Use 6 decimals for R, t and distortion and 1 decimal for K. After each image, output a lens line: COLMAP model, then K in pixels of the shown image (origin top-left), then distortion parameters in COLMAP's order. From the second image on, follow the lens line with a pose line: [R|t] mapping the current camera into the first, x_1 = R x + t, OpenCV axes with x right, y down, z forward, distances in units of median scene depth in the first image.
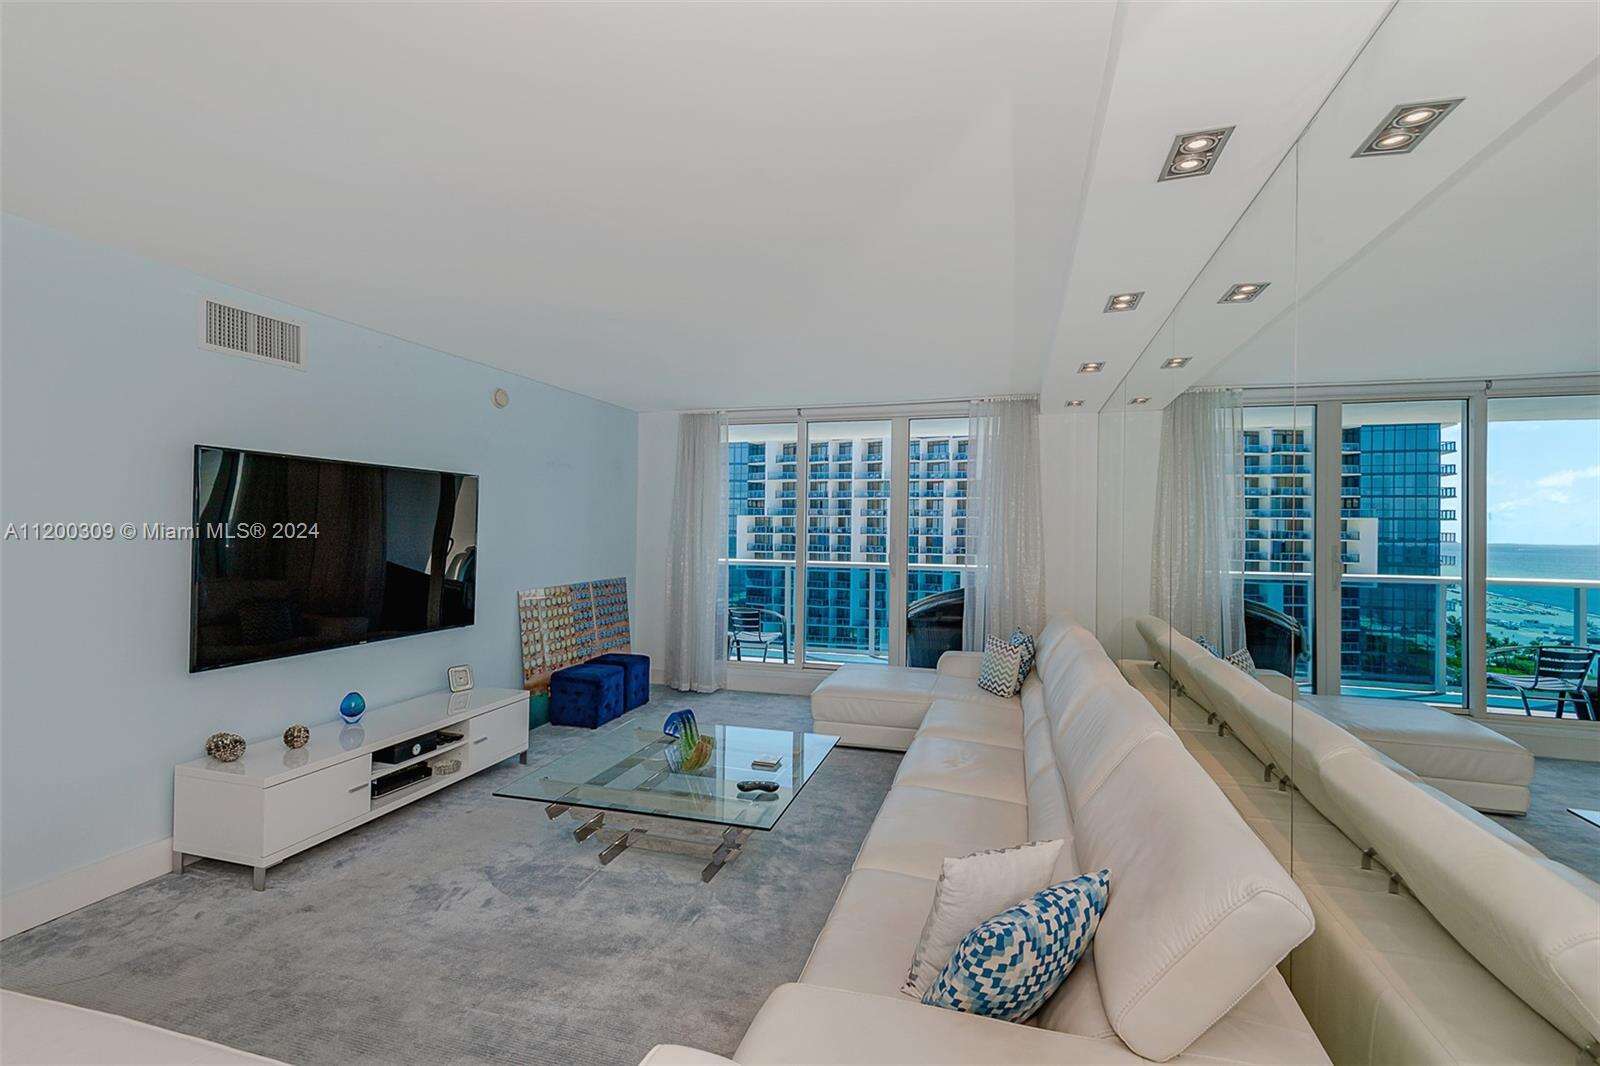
lens RADIAL K [[716.6, 0, 801.0], [0, 716.6, 531.2], [0, 0, 1]] dist [-0.003691, -0.002595]
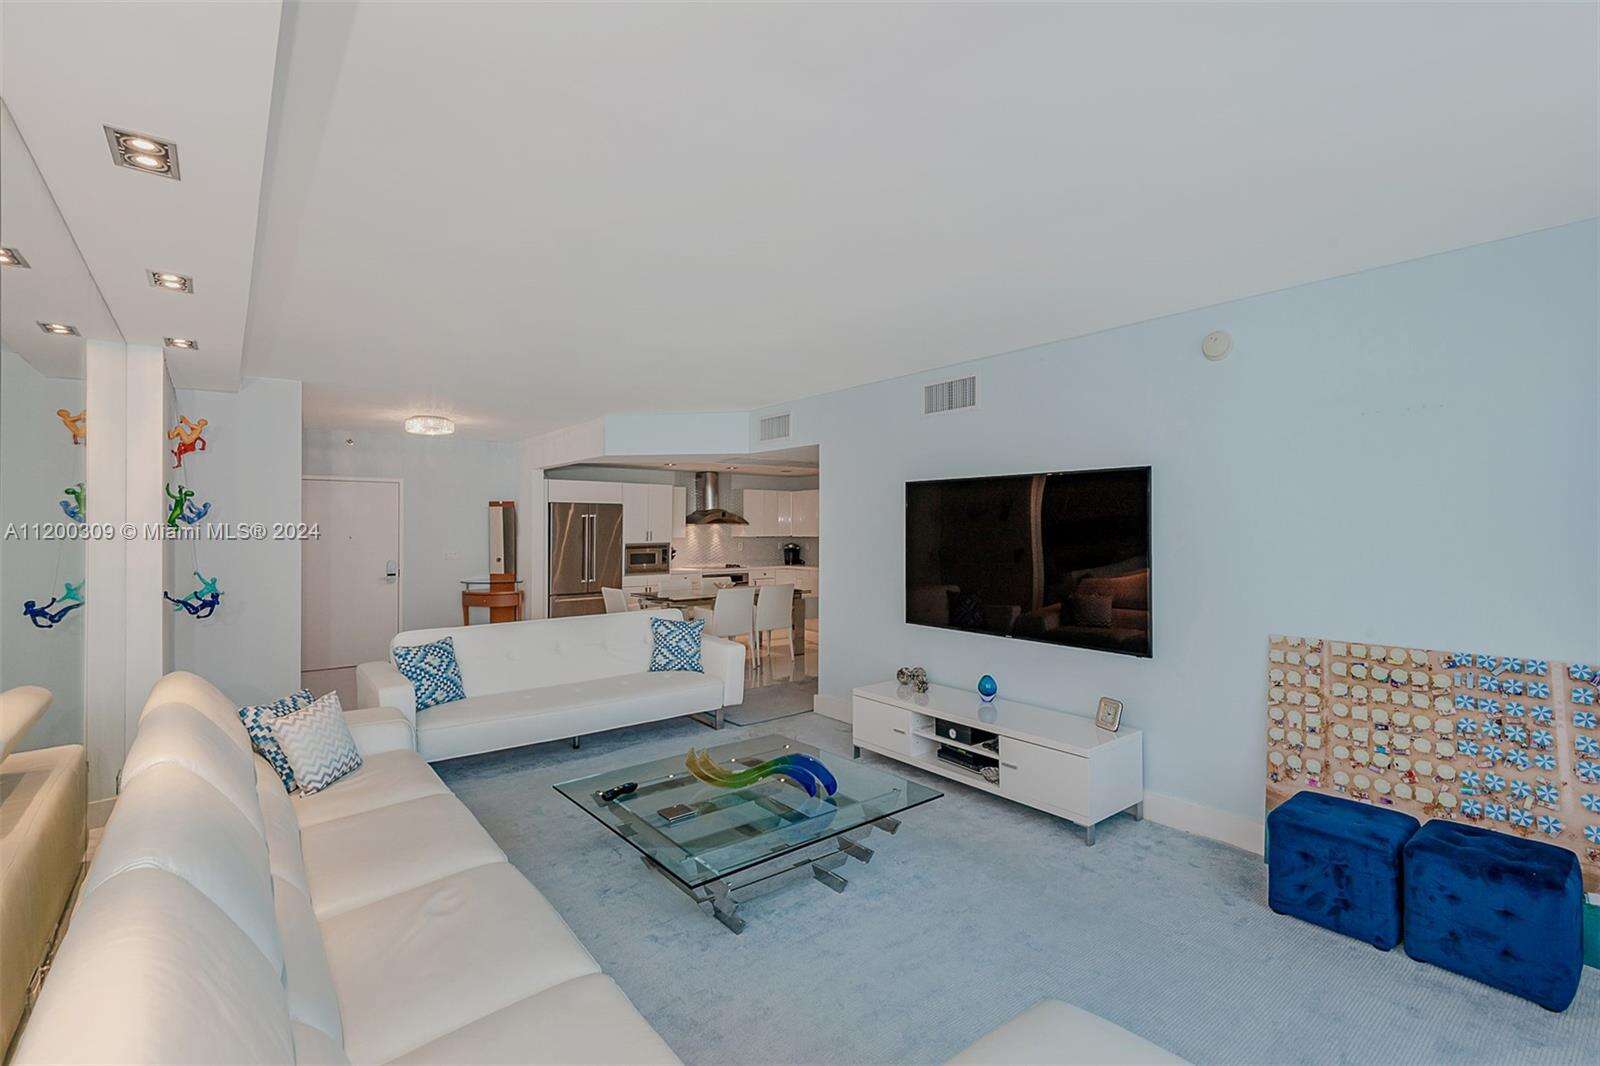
lens RADIAL K [[716.6, 0, 794.6], [0, 716.6, 518.8], [0, 0, 1]] dist [-0.003691, -0.002595]
pose [[-0.586648, -0.023274, -0.809508, 0.333633], [-0.012140, 0.999727, -0.019946, -0.000377], [0.809751, -0.001874, -0.586770, 0.948866]]
